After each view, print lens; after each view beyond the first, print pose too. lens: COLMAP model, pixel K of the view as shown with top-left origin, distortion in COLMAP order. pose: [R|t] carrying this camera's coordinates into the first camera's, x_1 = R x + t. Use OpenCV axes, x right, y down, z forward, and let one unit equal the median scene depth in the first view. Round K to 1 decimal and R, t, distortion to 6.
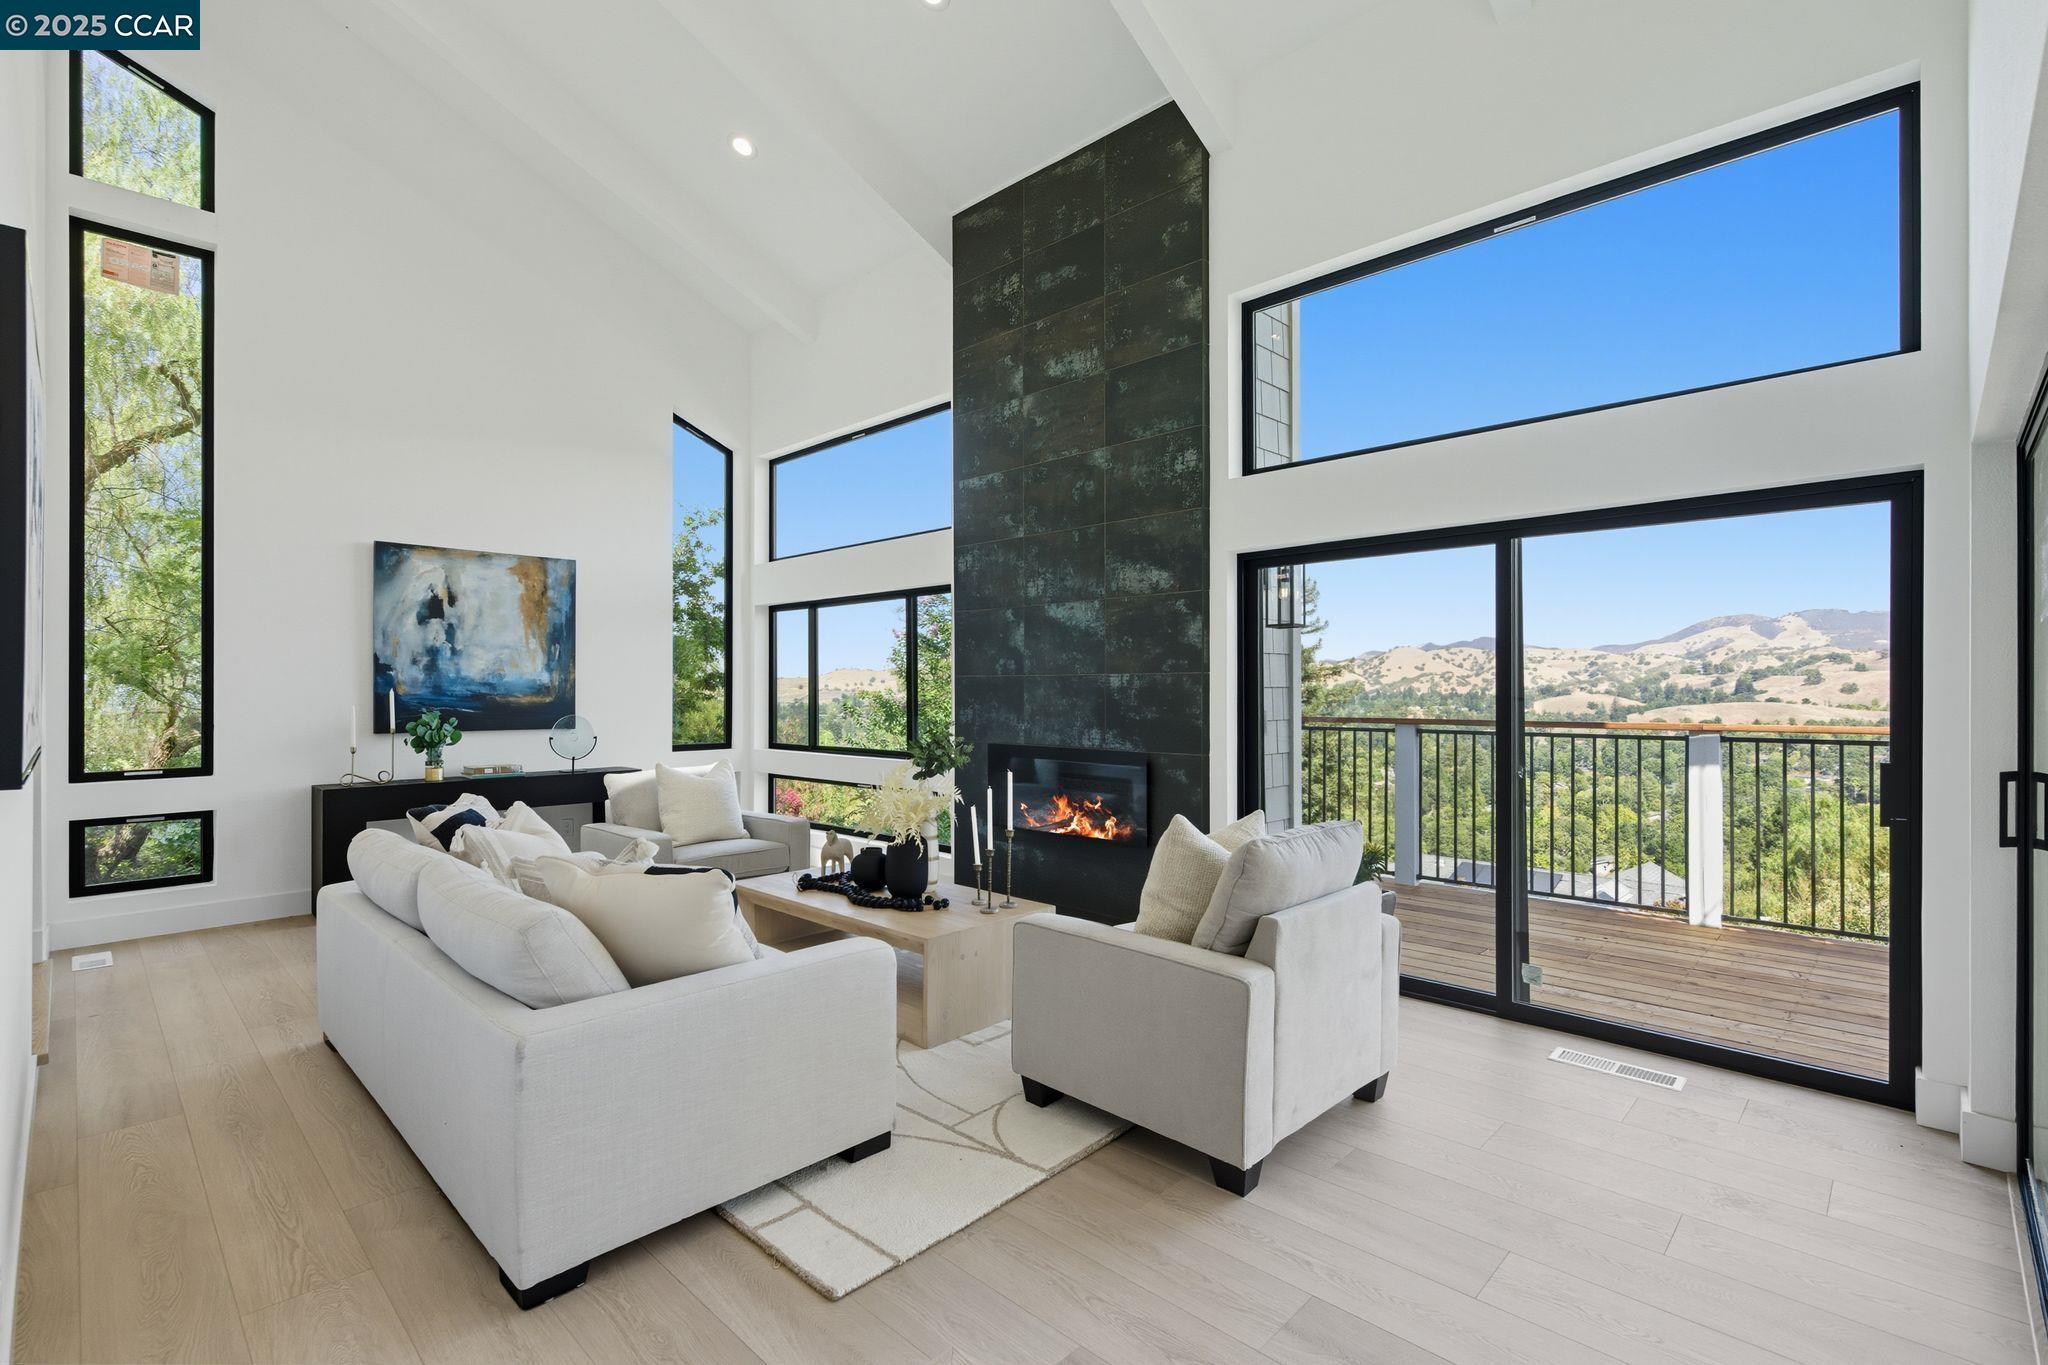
lens RADIAL K [[918.7, 0, 1019.6], [0, 918.7, 682.7], [0, 0, 1]] dist [-0.003296, -0.000566]
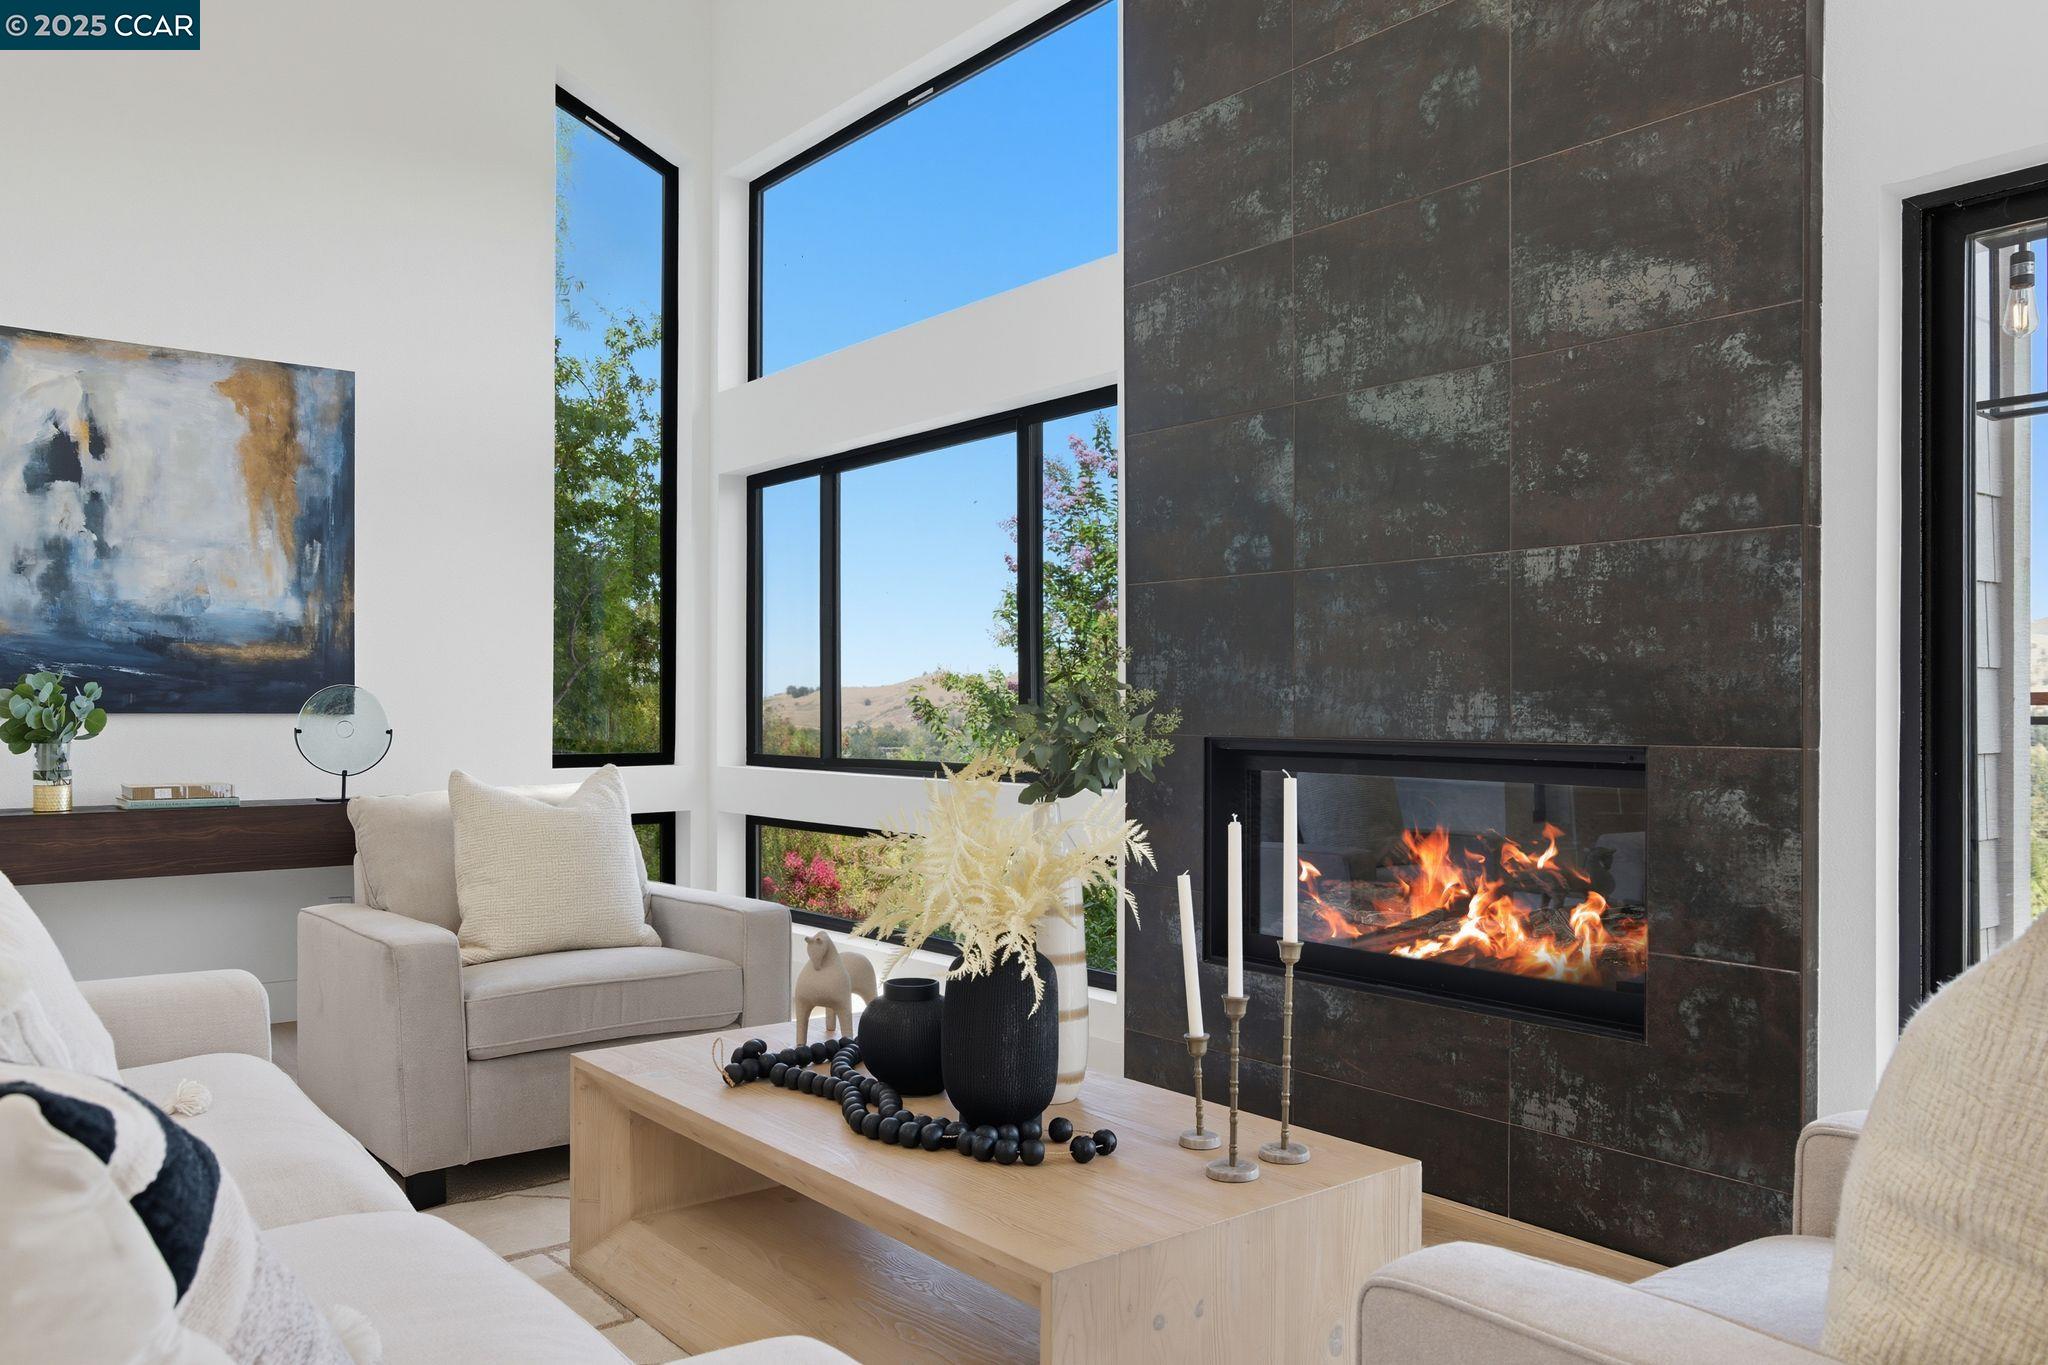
lens RADIAL K [[1559.0, 0, 1024.0], [0, 1559.0, 682.5], [0, 0, 1]] dist [-0.007501, 0.000221]
pose [[0.991445, 0.001652, -0.130514, -0.023441], [-0.002124, 0.999992, -0.003482, 0.044682], [0.130507, 0.003730, 0.991440, 0.278861]]
